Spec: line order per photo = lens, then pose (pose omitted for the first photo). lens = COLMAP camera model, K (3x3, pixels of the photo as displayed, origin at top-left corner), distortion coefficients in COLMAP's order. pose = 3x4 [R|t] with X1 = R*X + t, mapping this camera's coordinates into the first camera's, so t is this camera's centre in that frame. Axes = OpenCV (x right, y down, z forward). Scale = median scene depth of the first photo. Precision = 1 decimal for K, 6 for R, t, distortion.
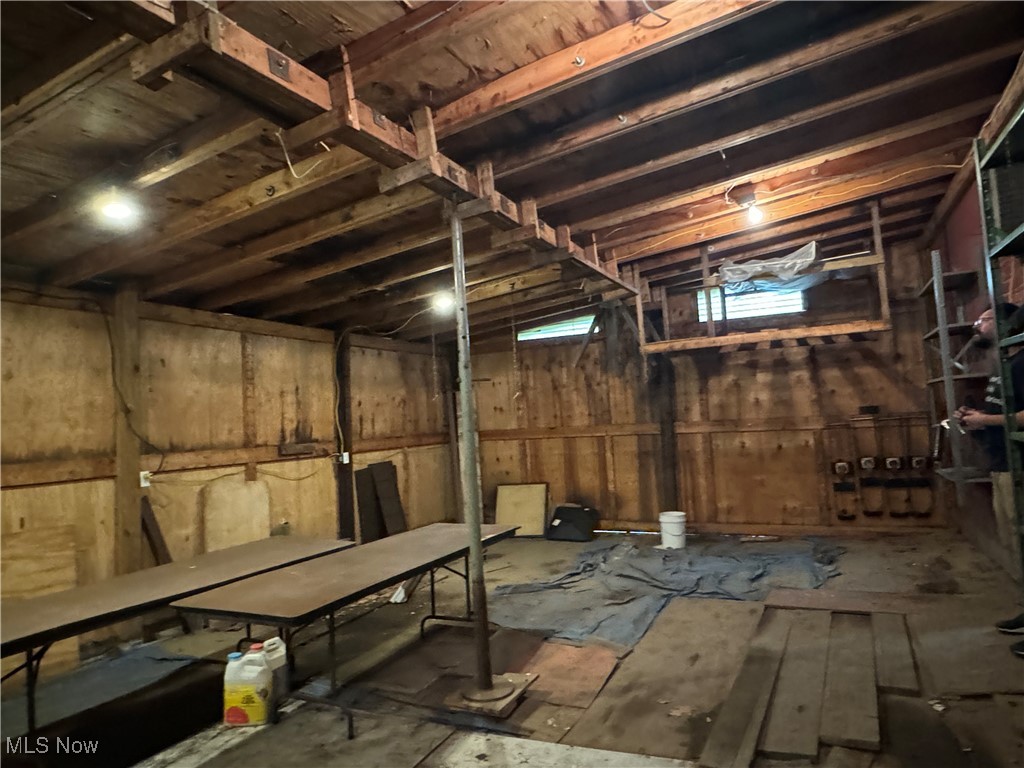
lens RADIAL K [[655.8, 0, 514.0], [0, 655.8, 382.0], [0, 0, 1]] dist [0.003953, 0.000714]
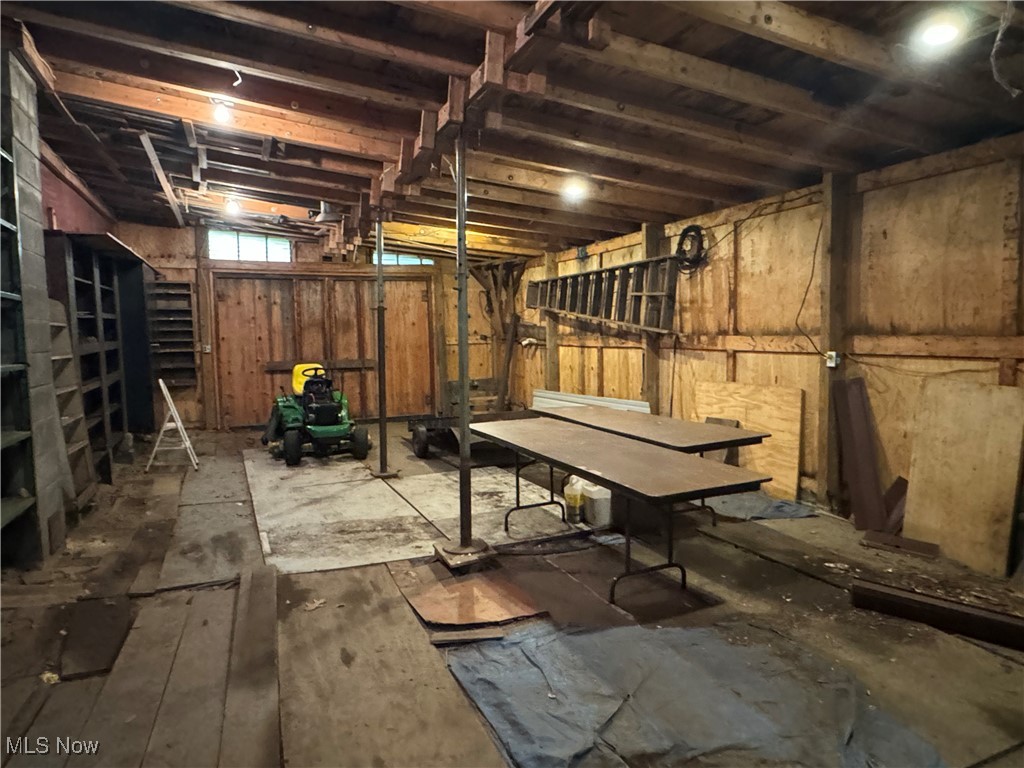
lens RADIAL K [[655.8, 0, 514.0], [0, 655.8, 382.0], [0, 0, 1]] dist [0.003953, 0.000714]
pose [[-0.668000, 0.123413, -0.733856, 0.504458], [0.102387, 0.992016, 0.073629, 0.053888], [0.737084, -0.025953, -0.675303, 1.264544]]
